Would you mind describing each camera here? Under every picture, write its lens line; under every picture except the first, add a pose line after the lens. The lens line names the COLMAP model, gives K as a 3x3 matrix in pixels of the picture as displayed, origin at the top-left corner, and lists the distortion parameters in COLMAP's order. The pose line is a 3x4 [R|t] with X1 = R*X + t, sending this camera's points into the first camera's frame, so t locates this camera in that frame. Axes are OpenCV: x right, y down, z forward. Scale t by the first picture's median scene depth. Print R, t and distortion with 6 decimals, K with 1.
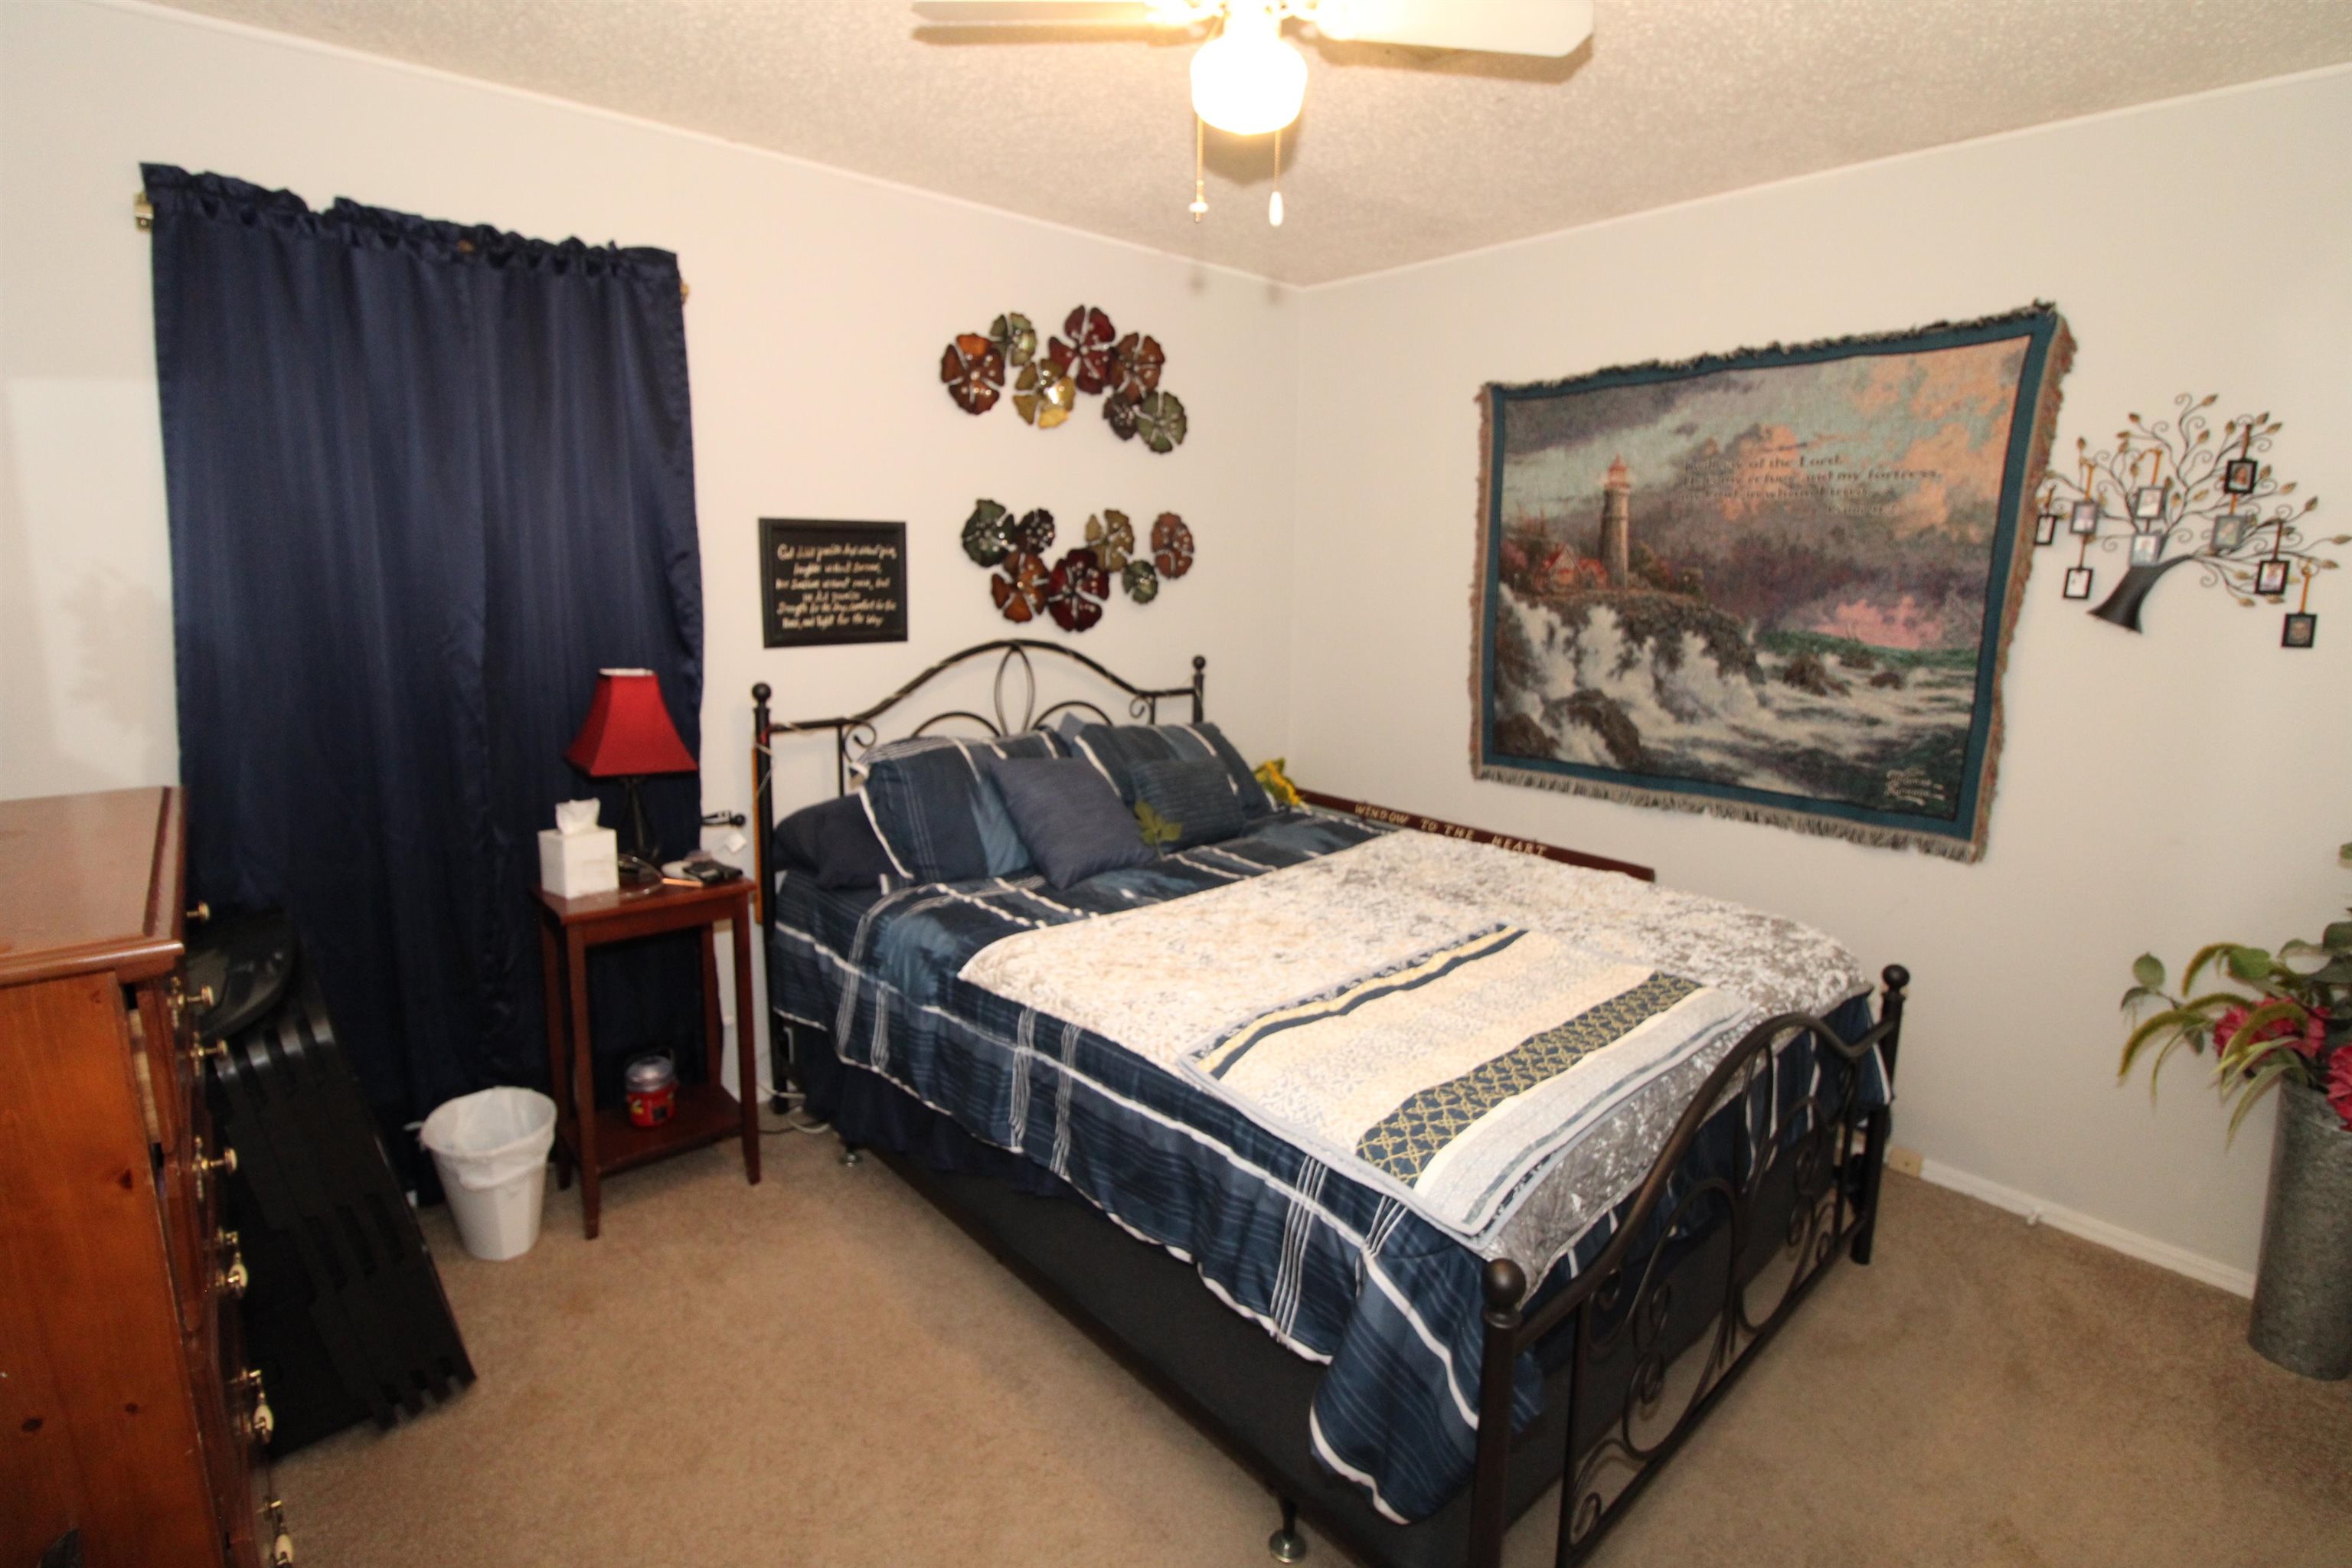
lens RADIAL K [[1095.6, 0, 1173.6], [0, 1095.6, 742.7], [0, 0, 1]] dist [0.004319, -0.016507]
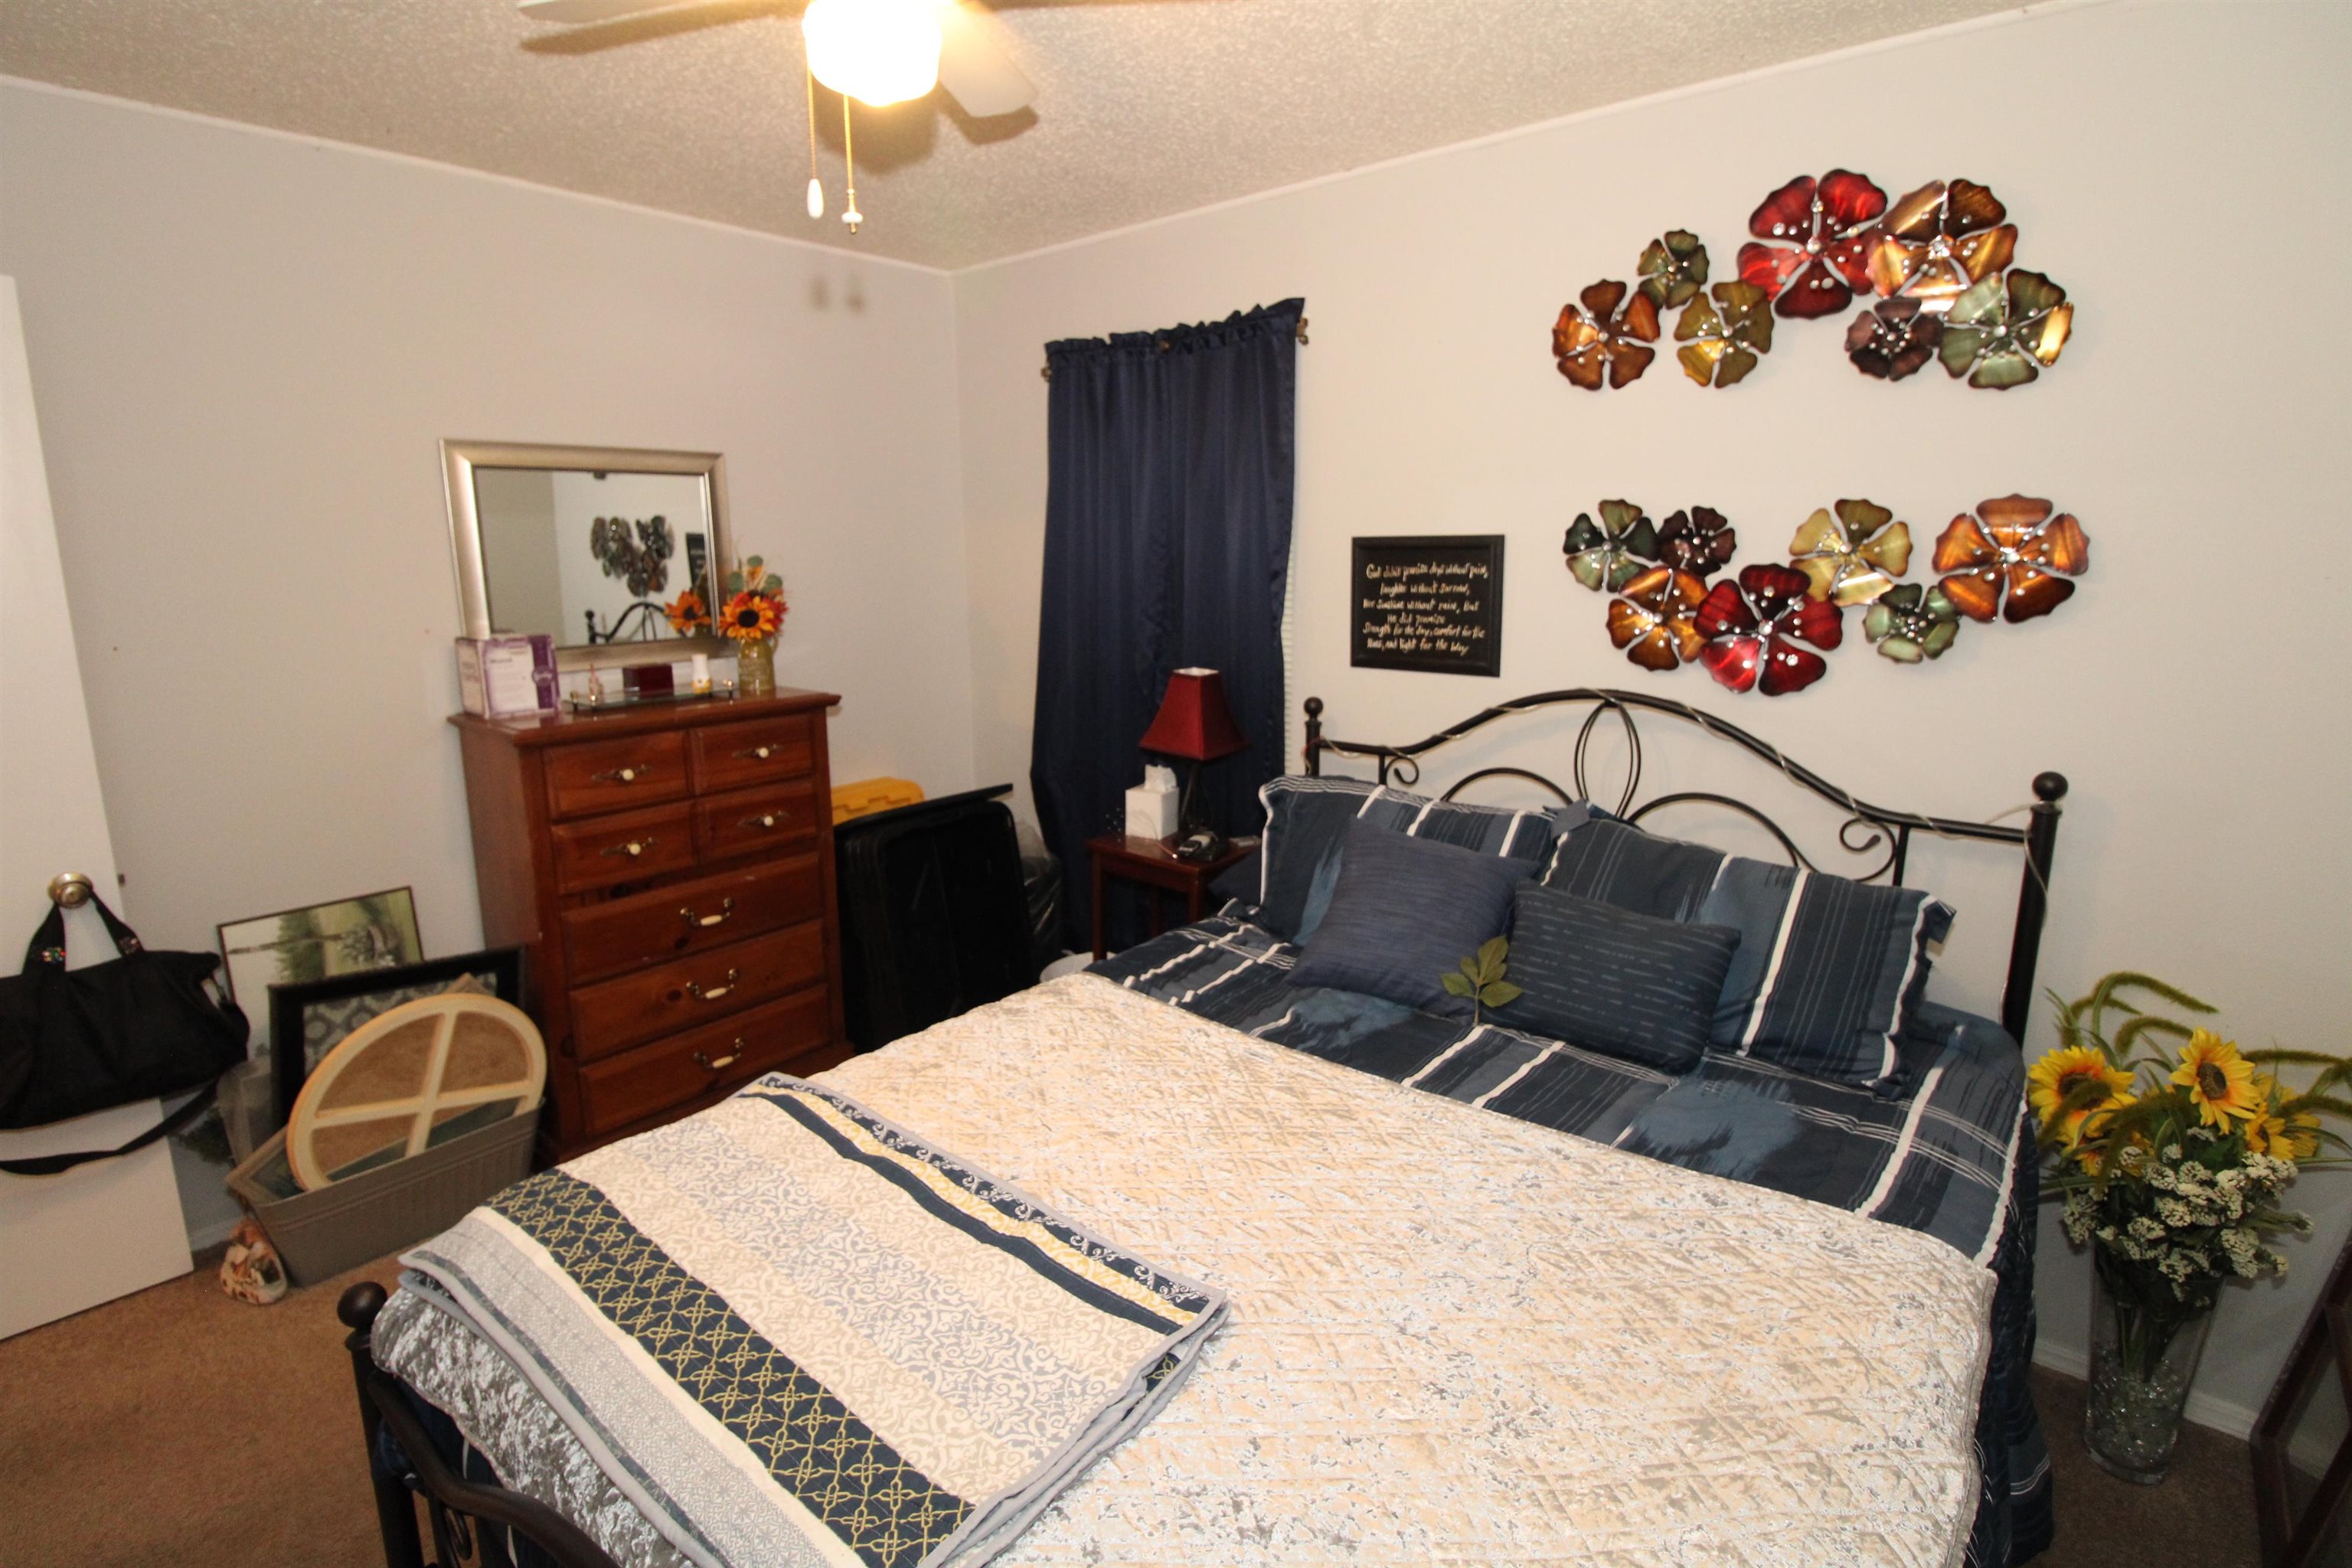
lens RADIAL K [[1095.6, 0, 1173.6], [0, 1095.6, 742.7], [0, 0, 1]] dist [0.004319, -0.016507]
pose [[0.145590, 0.164632, -0.975551, 0.585017], [-0.154464, 0.977748, 0.141951, -0.131020], [0.977213, 0.130021, 0.167780, 0.657116]]
